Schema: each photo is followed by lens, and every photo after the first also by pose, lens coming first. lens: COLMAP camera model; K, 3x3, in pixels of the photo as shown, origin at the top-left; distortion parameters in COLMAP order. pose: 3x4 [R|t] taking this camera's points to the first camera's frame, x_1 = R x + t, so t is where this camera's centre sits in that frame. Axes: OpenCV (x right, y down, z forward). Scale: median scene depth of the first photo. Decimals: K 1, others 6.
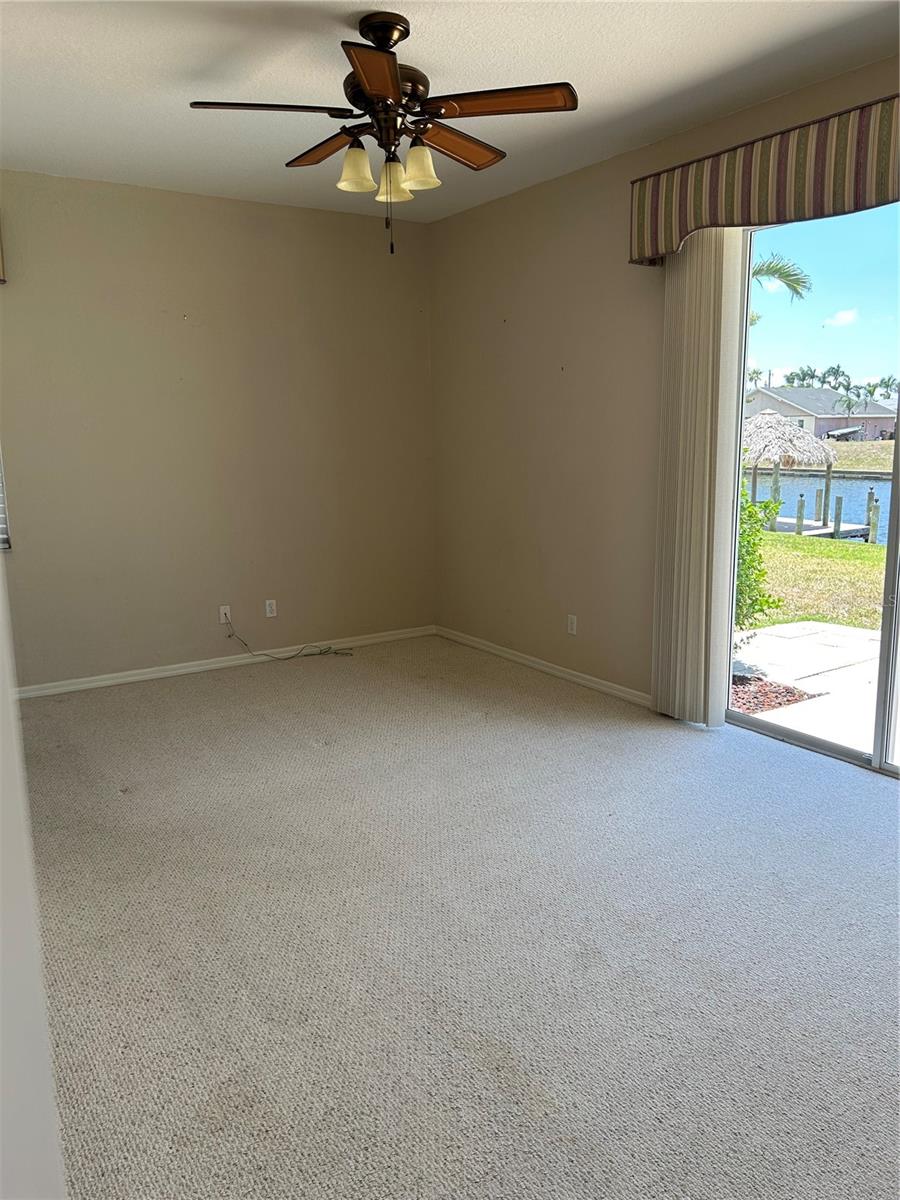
lens RADIAL K [[905.3, 0, 450.0], [0, 905.3, 600.0], [0, 0, 1]] dist [0.067025, -0.087113]
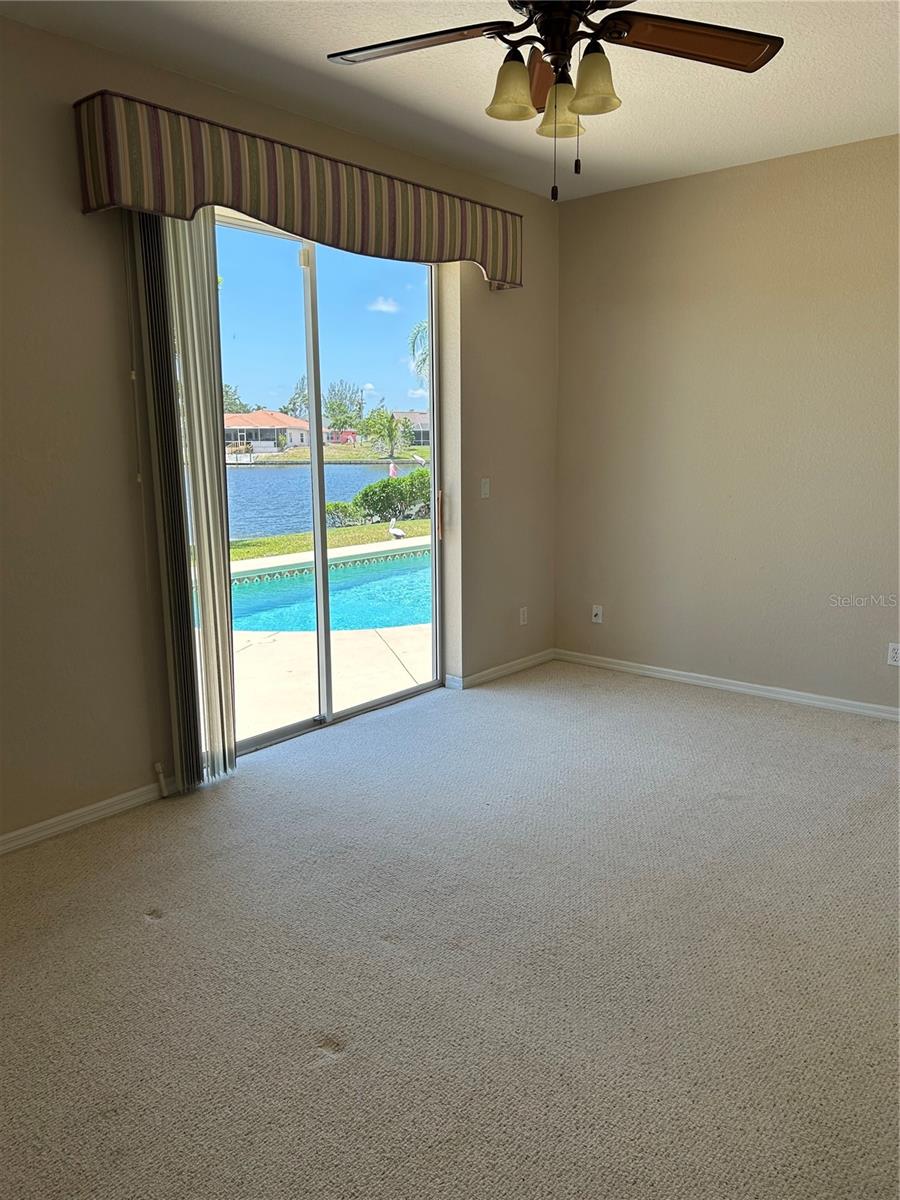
lens RADIAL K [[905.3, 0, 450.0], [0, 905.3, 600.0], [0, 0, 1]] dist [0.067025, -0.087113]
pose [[-0.295285, -0.158449, 0.942179, -0.659559], [0.192435, 0.956078, 0.221096, -0.197016], [-0.935829, 0.246594, -0.251824, 1.094766]]
